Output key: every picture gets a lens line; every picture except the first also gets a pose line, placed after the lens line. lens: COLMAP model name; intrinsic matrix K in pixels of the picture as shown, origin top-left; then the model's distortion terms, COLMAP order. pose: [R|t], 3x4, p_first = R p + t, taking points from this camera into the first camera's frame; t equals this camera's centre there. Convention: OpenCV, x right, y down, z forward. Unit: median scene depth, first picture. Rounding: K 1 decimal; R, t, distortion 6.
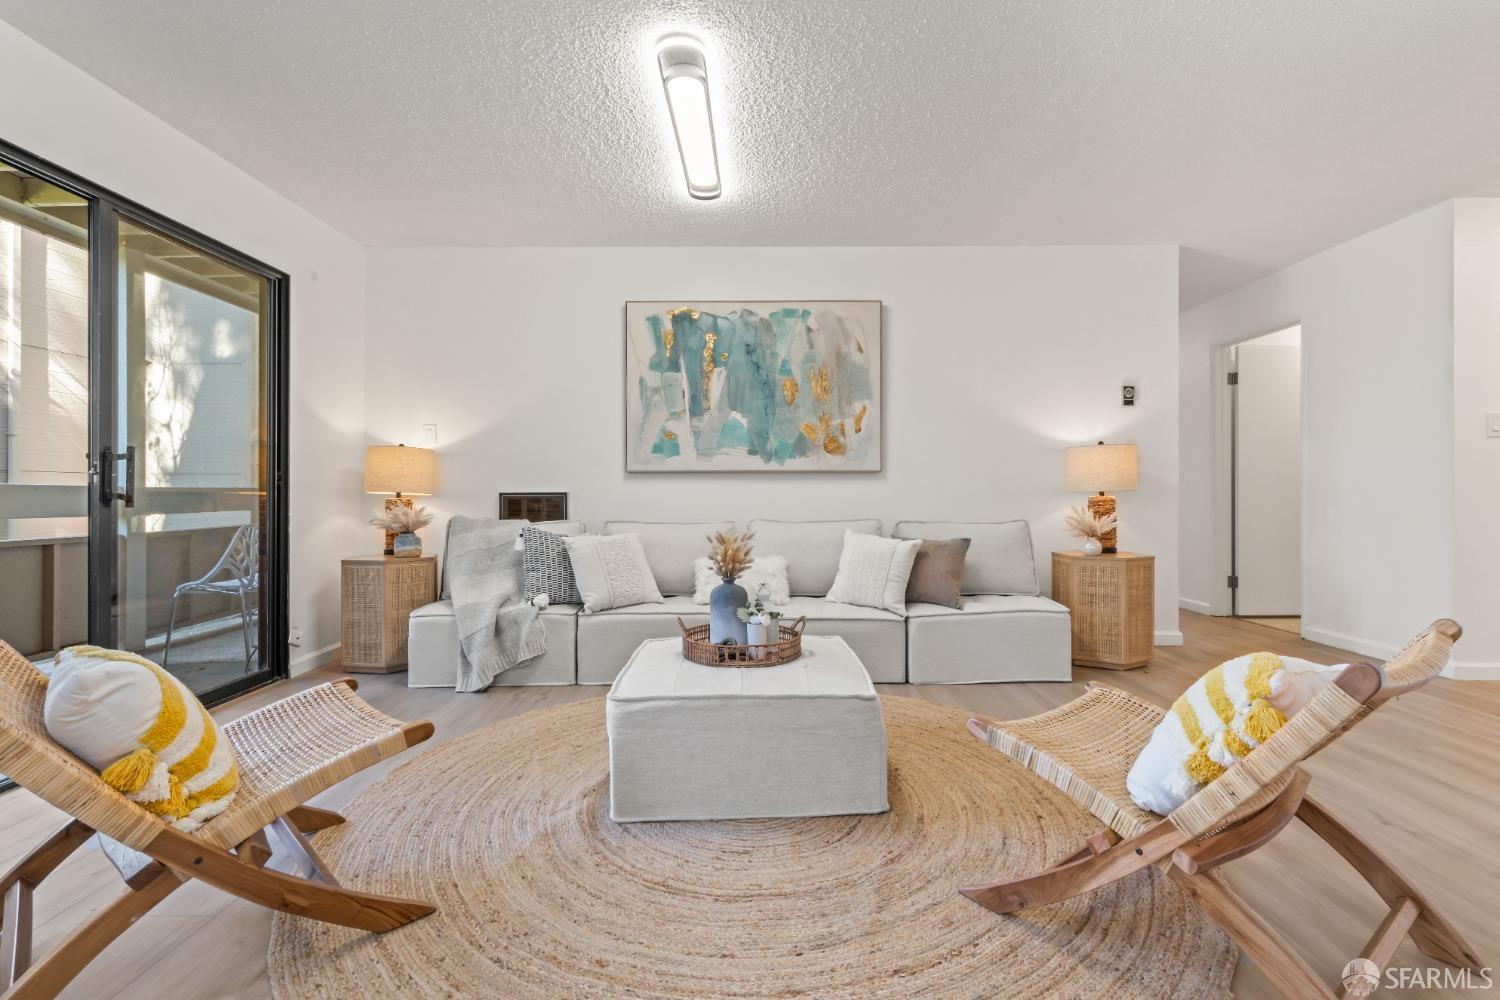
lens RADIAL K [[697.8, 0, 744.6], [0, 697.8, 485.4], [0, 0, 1]] dist [-0.000762, 0.000106]
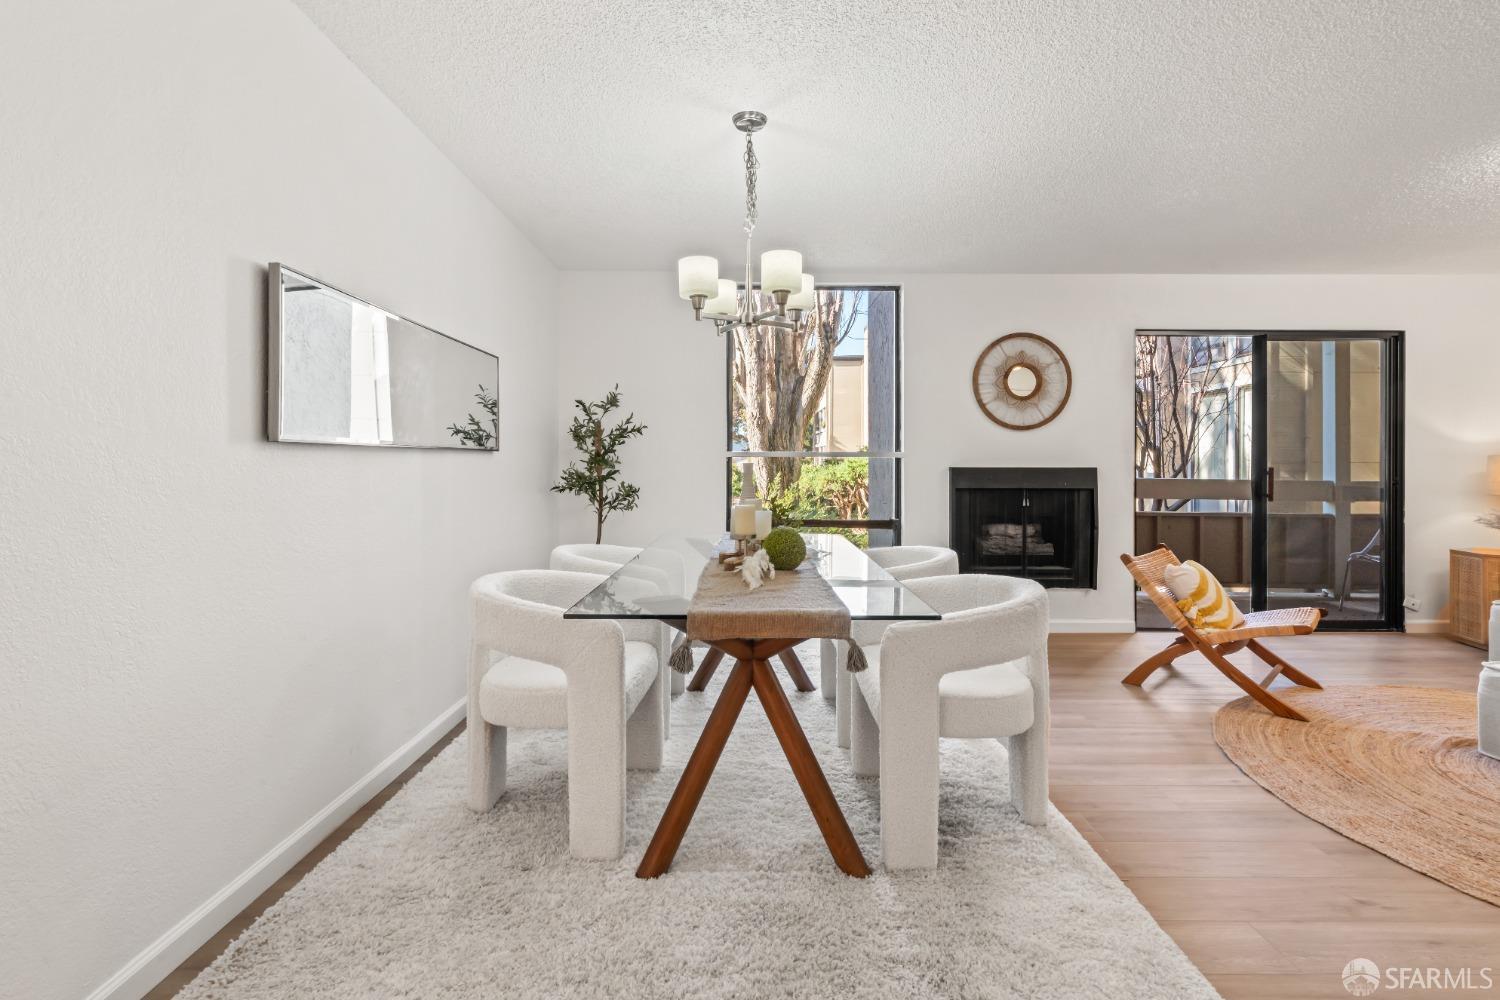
lens RADIAL K [[697.8, 0, 744.6], [0, 697.8, 485.4], [0, 0, 1]] dist [-0.000762, 0.000106]
pose [[0.008137, 0.043200, -0.999033, 0.886462], [0.001296, 0.999065, 0.043212, -0.084095], [0.999966, -0.001646, 0.008073, -0.358064]]
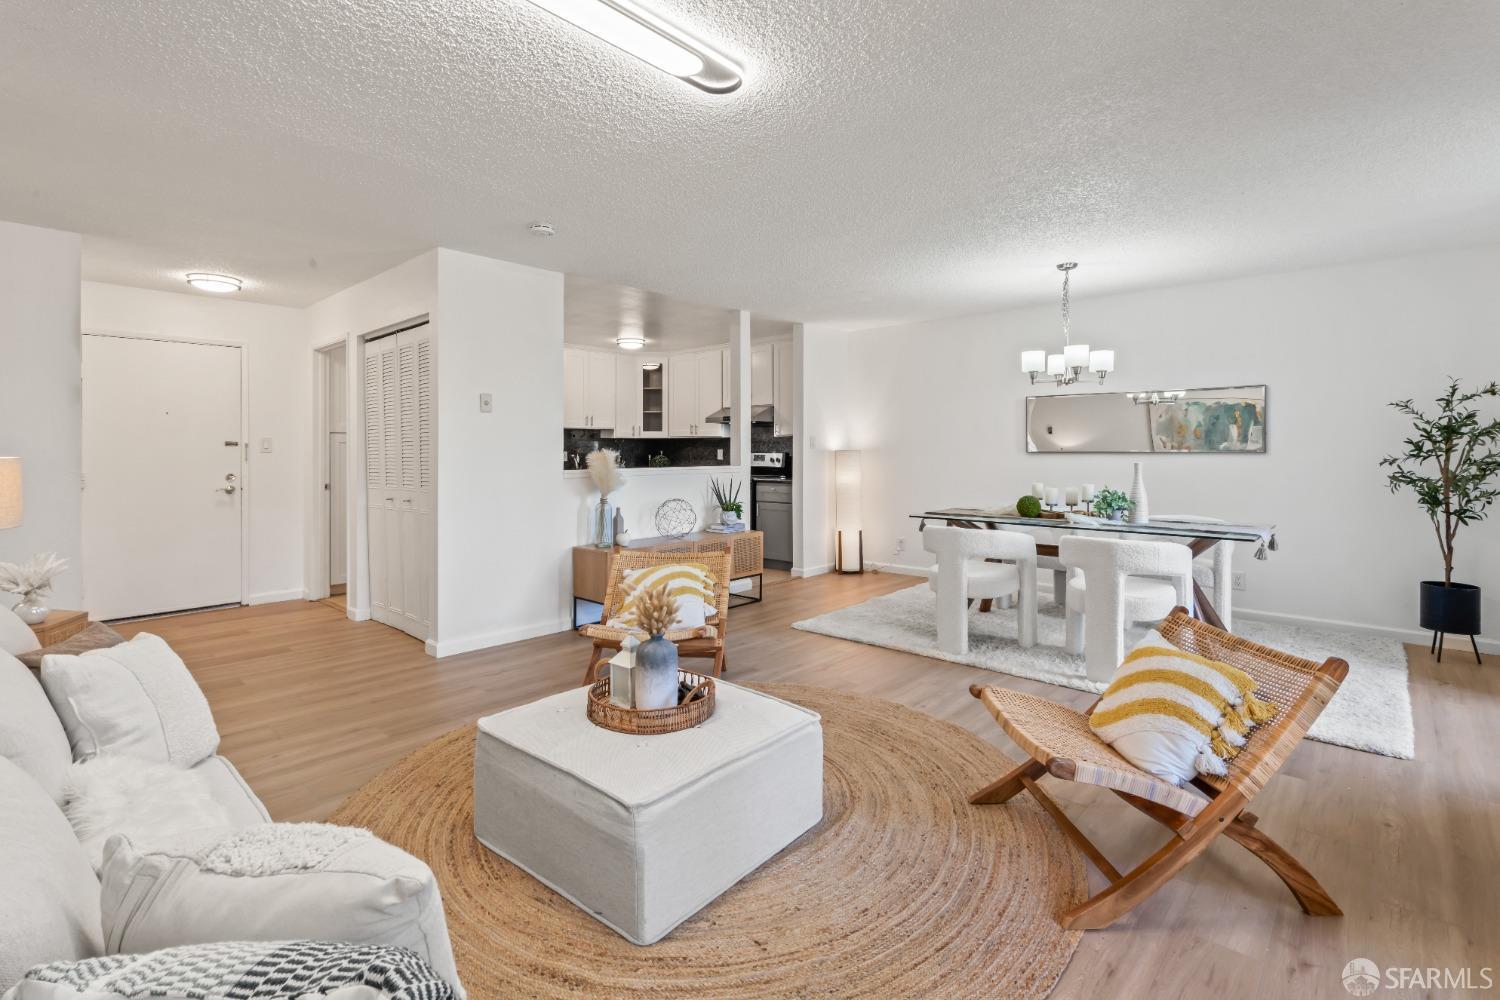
lens RADIAL K [[699.2, 0, 750.8], [0, 699.2, 451.5], [0, 0, 1]] dist [-0.000134, 0.000018]
pose [[-0.747823, -0.001019, 0.663898, -0.664384], [-0.001118, 0.999999, 0.000276, -0.099148], [-0.663897, -0.000535, -0.747823, 1.490703]]
